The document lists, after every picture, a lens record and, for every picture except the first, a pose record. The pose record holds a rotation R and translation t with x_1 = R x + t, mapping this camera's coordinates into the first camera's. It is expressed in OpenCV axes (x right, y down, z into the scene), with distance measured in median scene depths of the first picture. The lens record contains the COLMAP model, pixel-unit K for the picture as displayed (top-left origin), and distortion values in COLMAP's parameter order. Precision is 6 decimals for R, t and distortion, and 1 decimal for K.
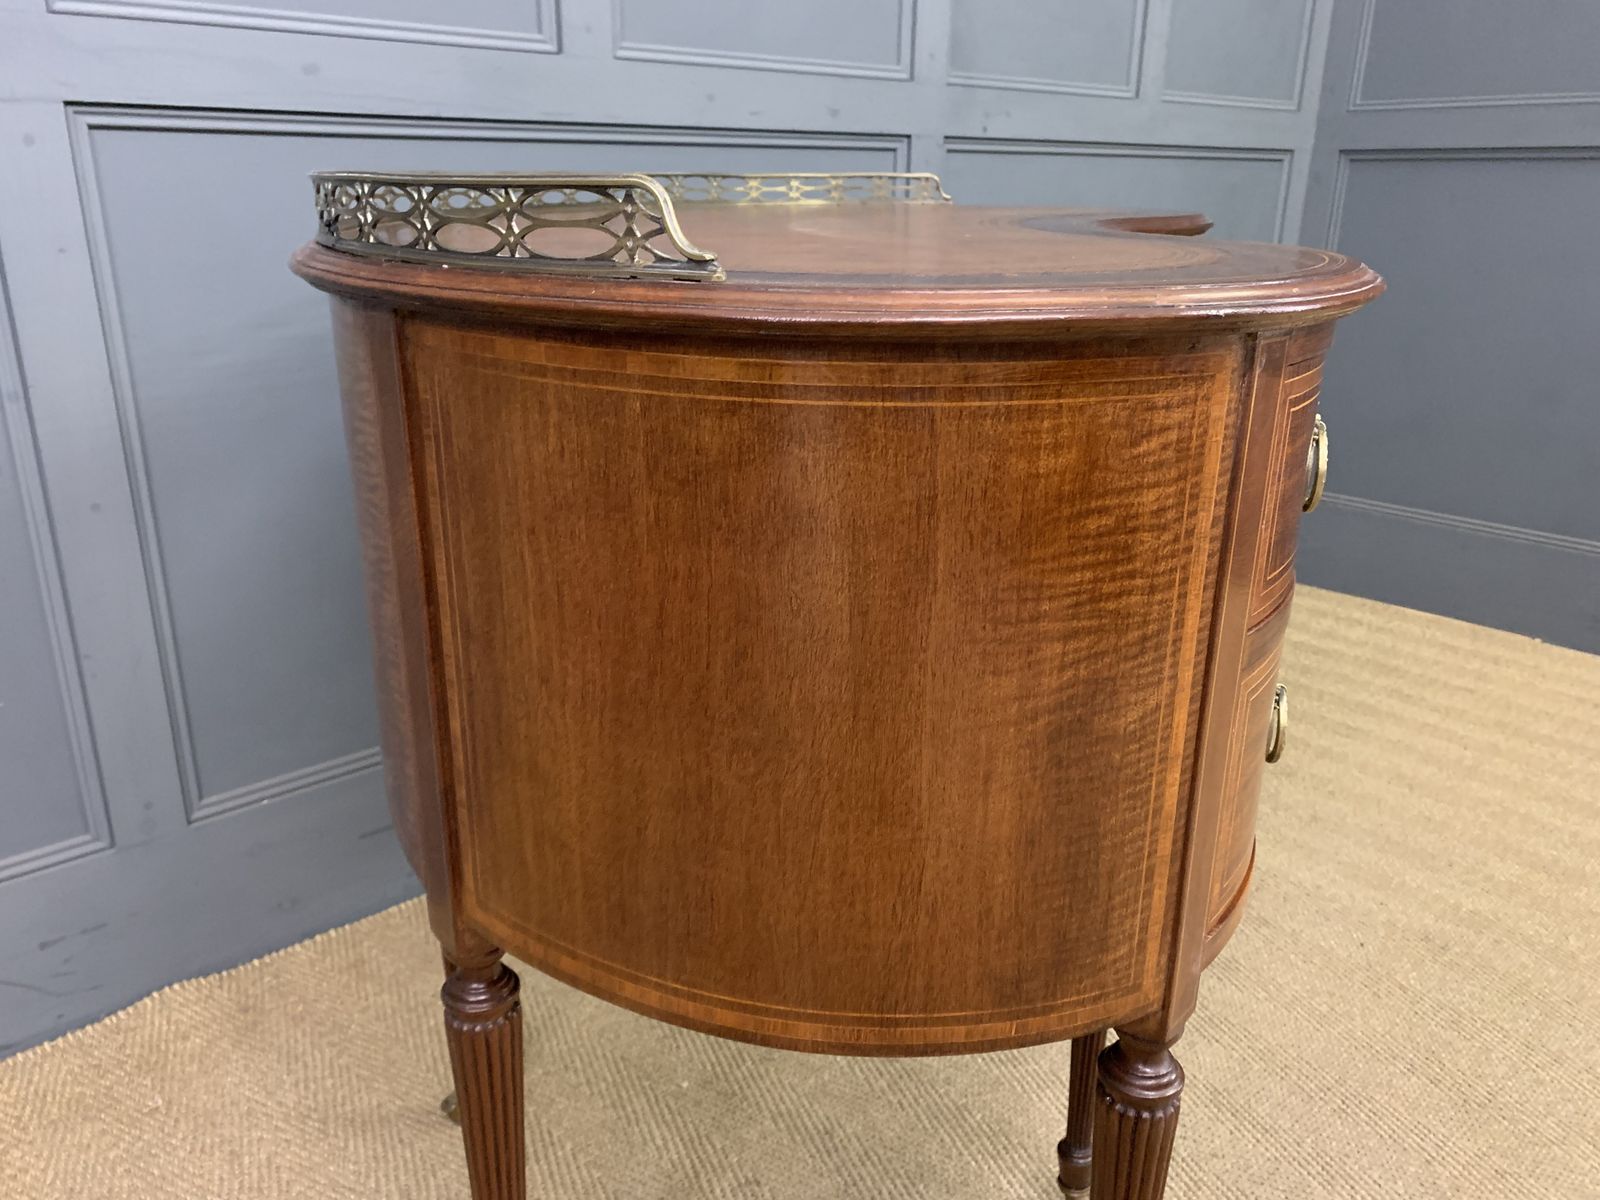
lens RADIAL K [[1237.7, 0, 797.7], [0, 1237.7, 599.8], [0, 0, 1]] dist [0.023790, -0.008055]
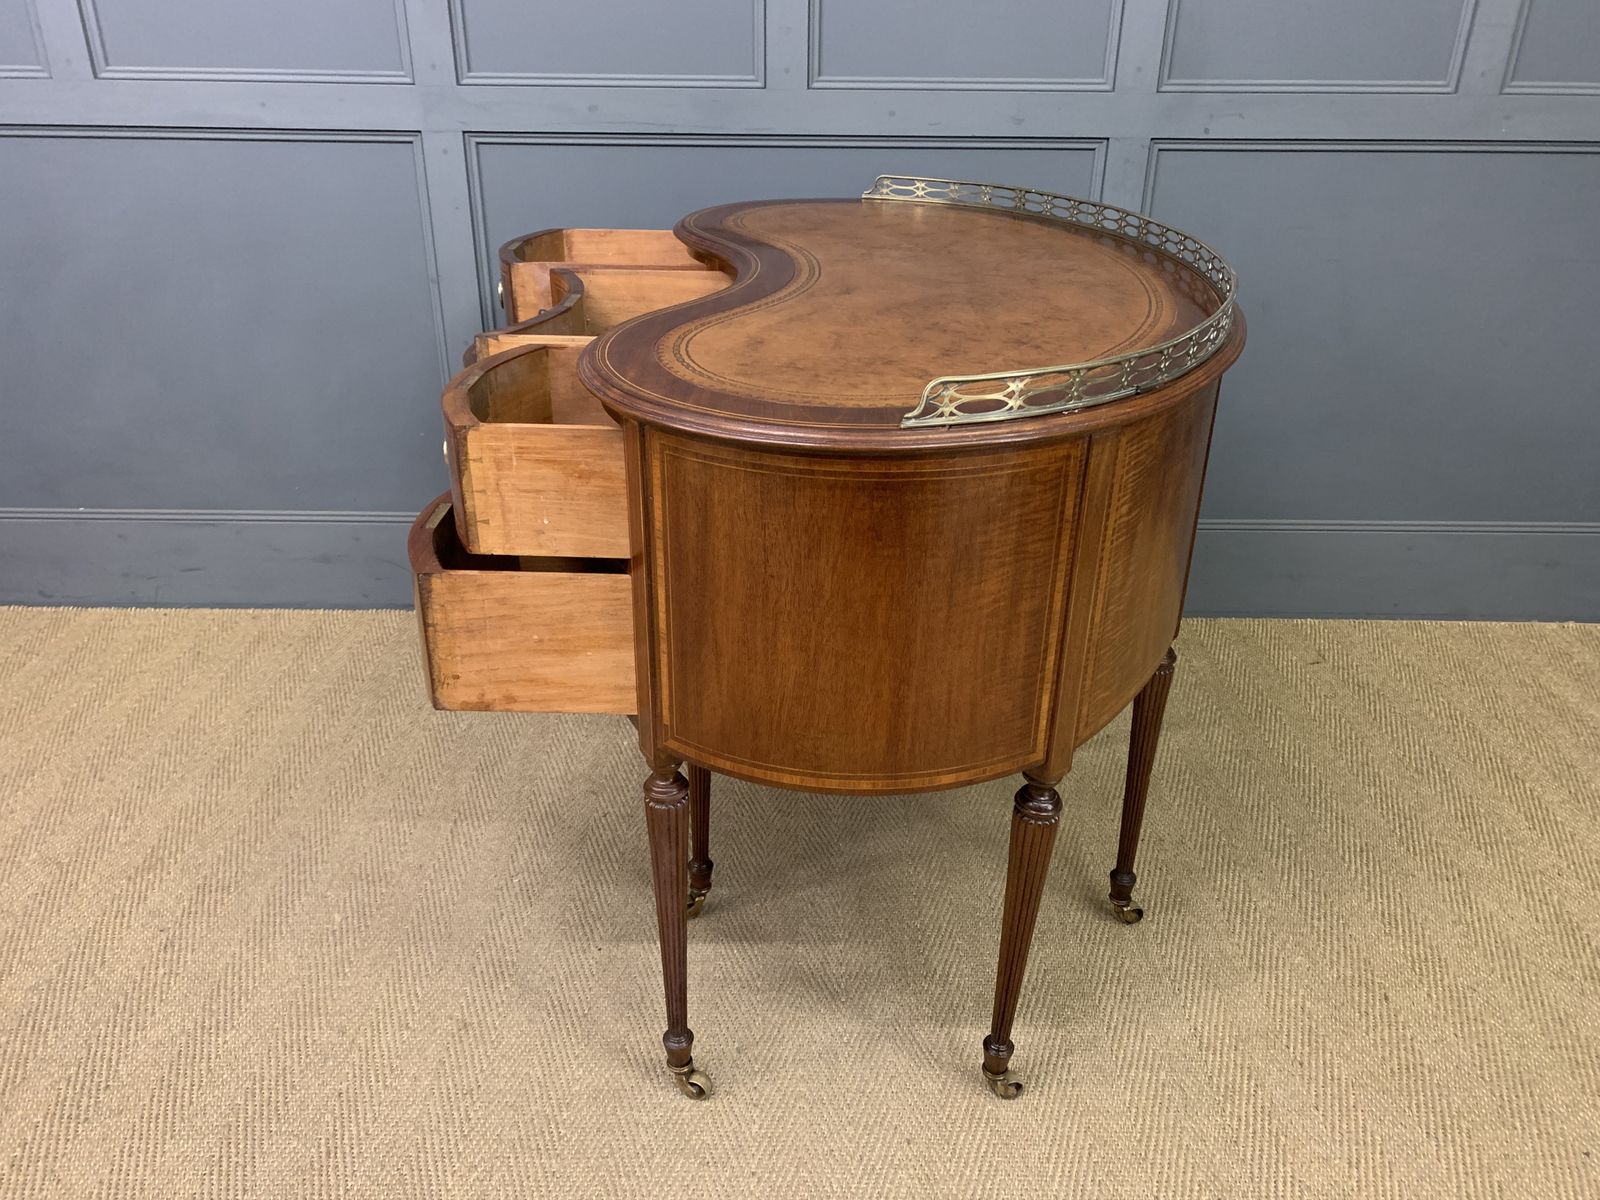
lens RADIAL K [[1237.7, 0, 784.7], [0, 1237.7, 610.8], [0, 0, 1]] dist [0.023790, -0.008055]
pose [[0.739801, 0.294711, -0.604847, 2.413564], [-0.222312, 0.955546, 0.193674, -0.367170], [0.635036, -0.008815, 0.772432, -0.351068]]
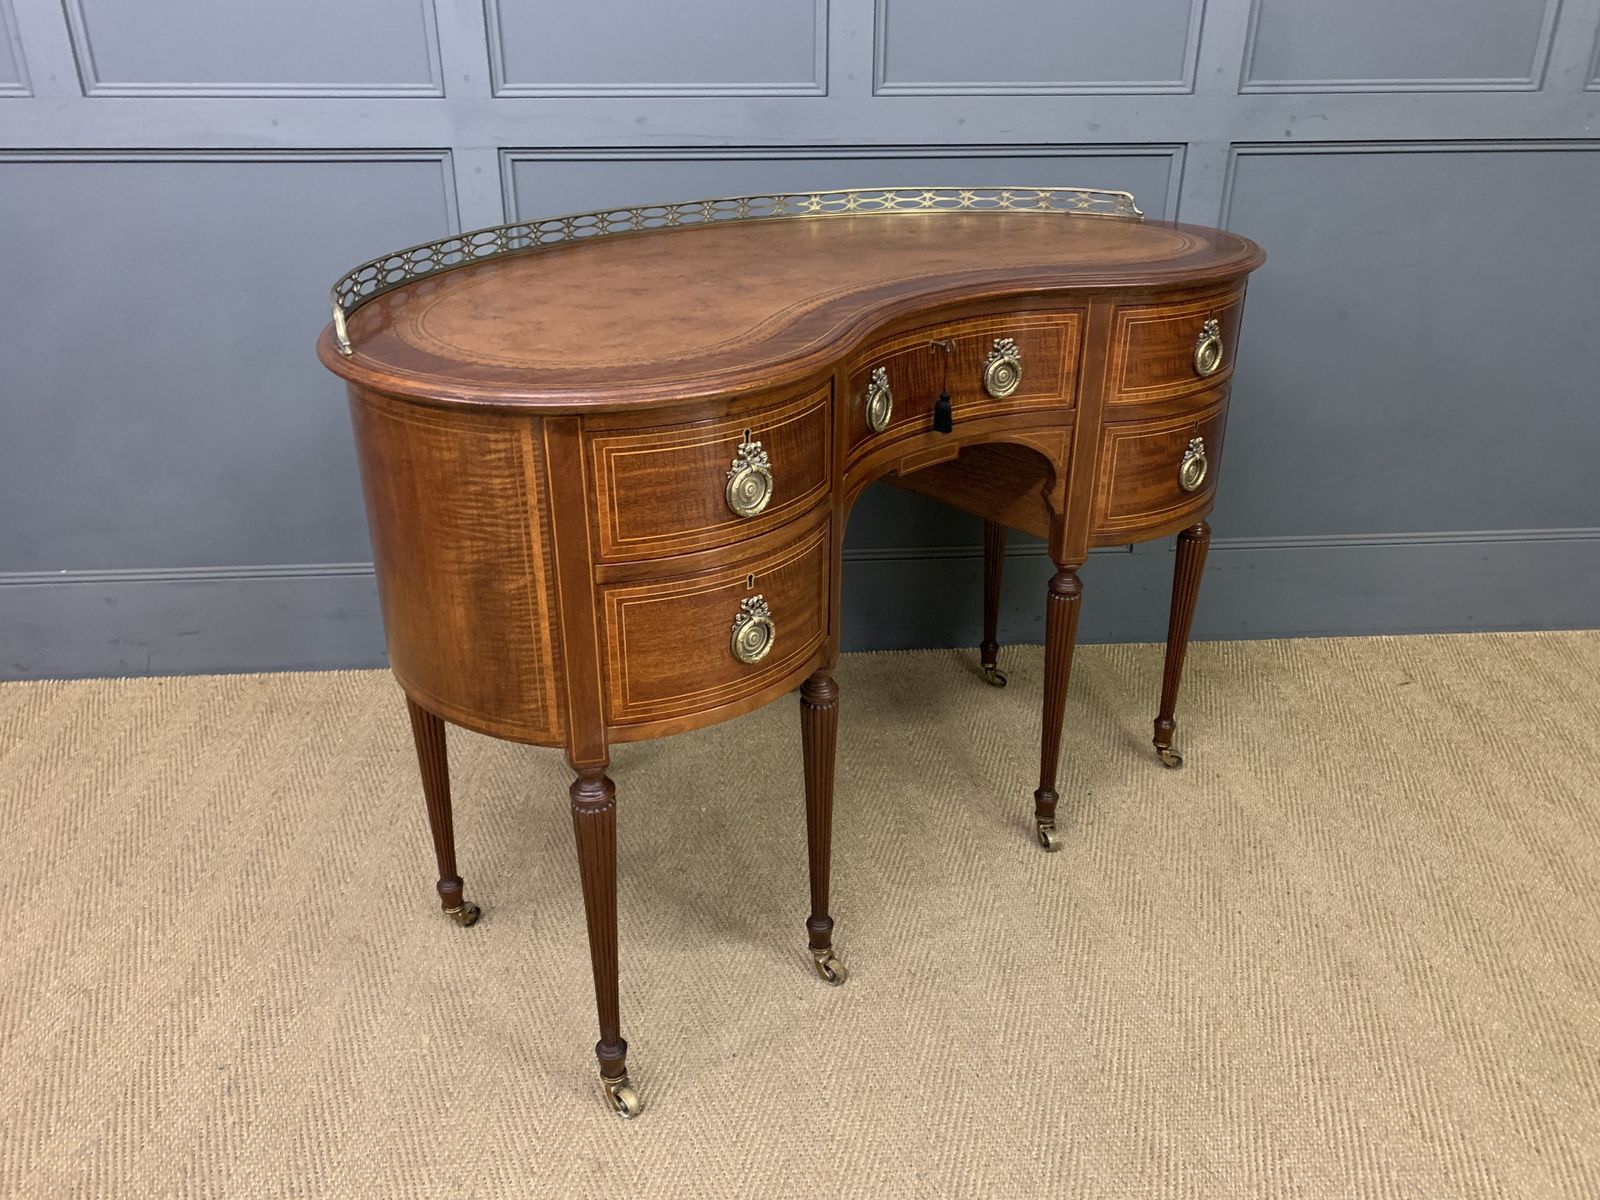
lens RADIAL K [[1237.7, 0, 781.3], [0, 1237.7, 589.4], [0, 0, 1]] dist [0.023790, -0.008055]
pose [[0.787762, 0.250745, -0.562635, 1.815492], [-0.194866, 0.967933, 0.158534, -0.319558], [0.584344, -0.015249, 0.811363, -0.406628]]
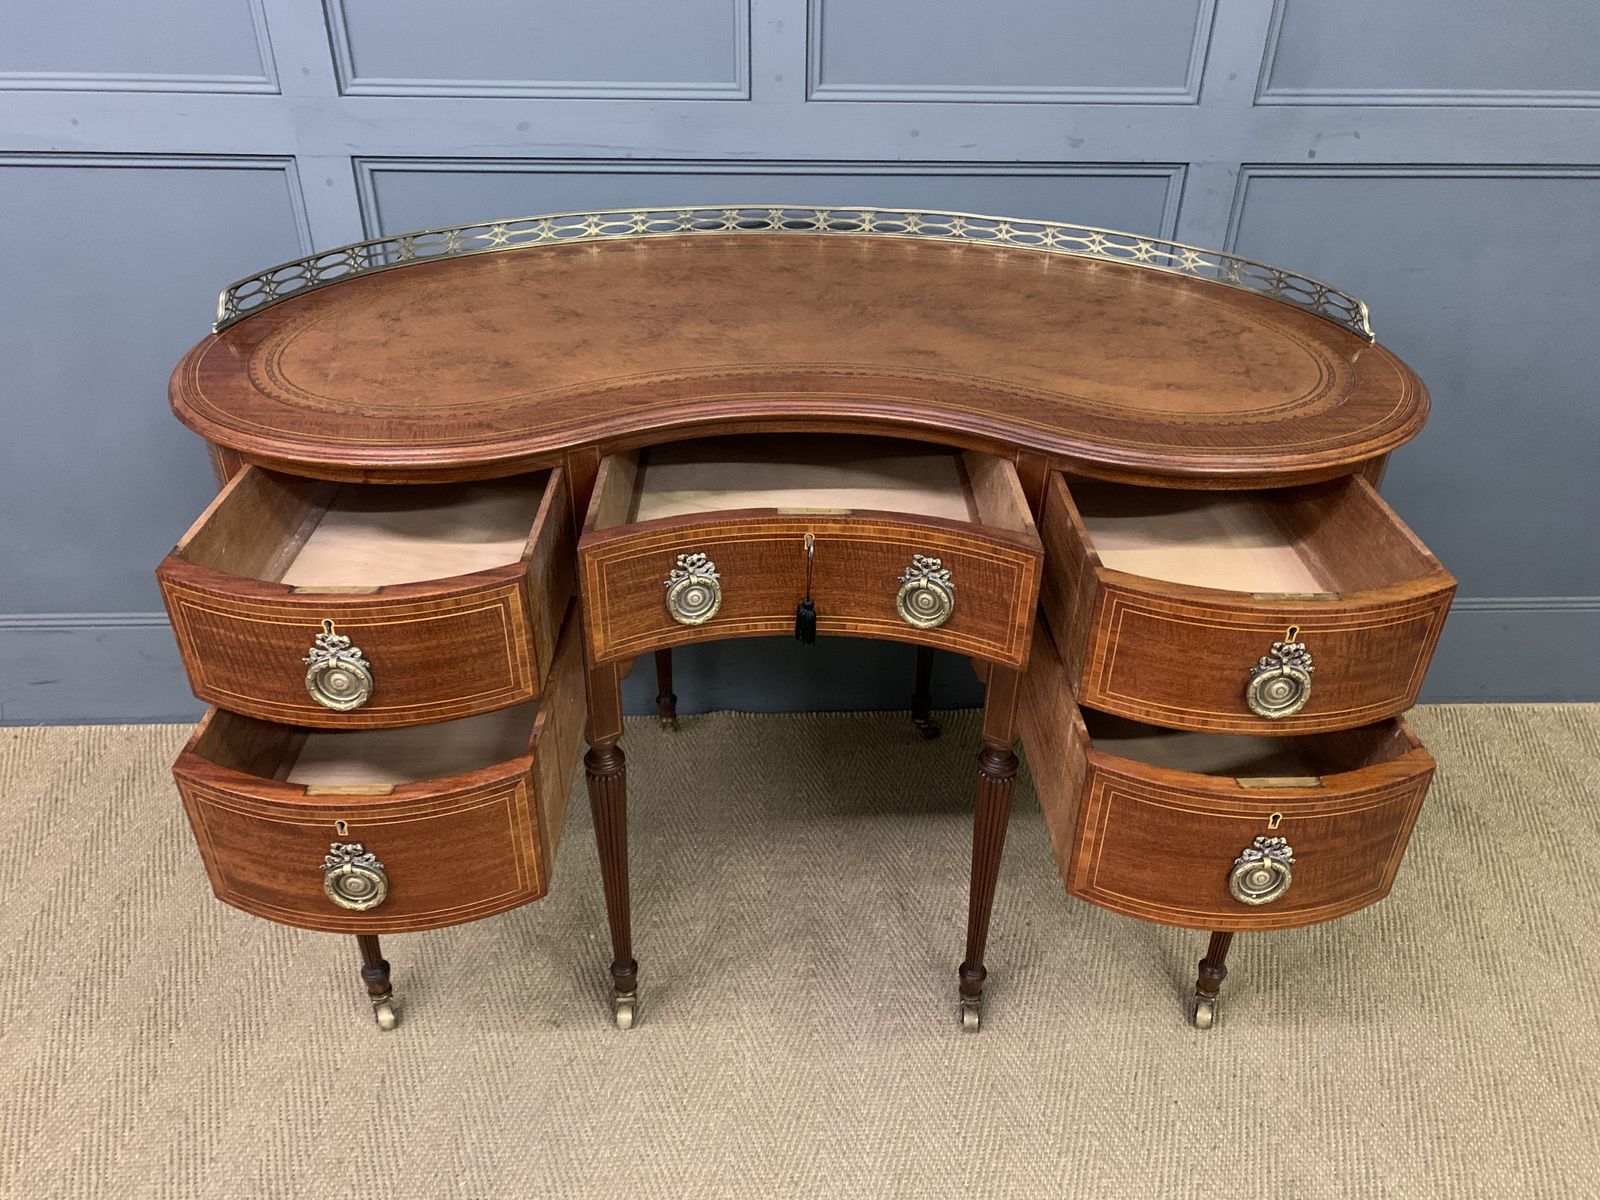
lens RADIAL K [[1237.7, 0, 803.0], [0, 1237.7, 611.2], [0, 0, 1]] dist [0.023790, -0.008055]
pose [[0.774709, 0.343020, -0.531190, 1.617310], [-0.218124, 0.933477, 0.284679, -0.904602], [0.593504, -0.104679, 0.797994, 0.212748]]
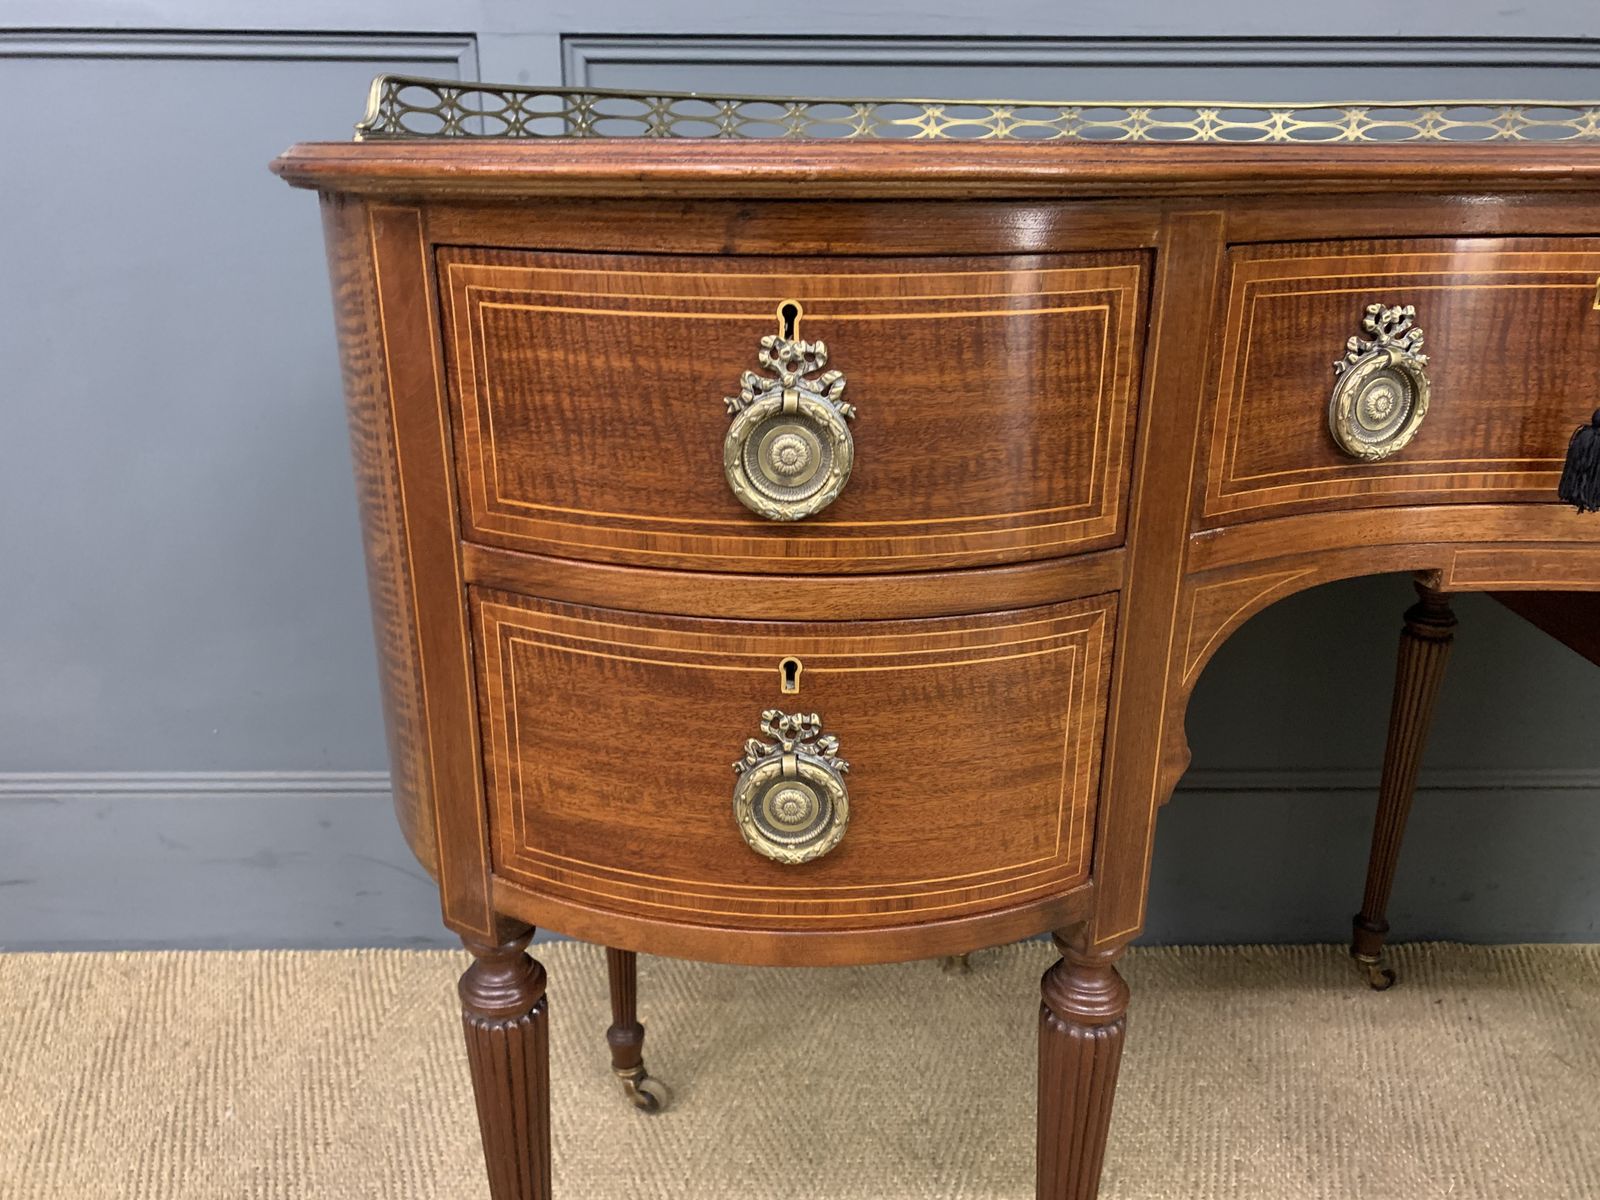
lens RADIAL K [[1237.7, 0, 784.4], [0, 1237.7, 611.1], [0, 0, 1]] dist [0.023790, -0.008055]
pose [[0.749925, 0.219784, -0.623945, 0.478165], [-0.213869, 0.973094, 0.085721, -0.186590], [0.625997, 0.069158, 0.776753, 0.843212]]
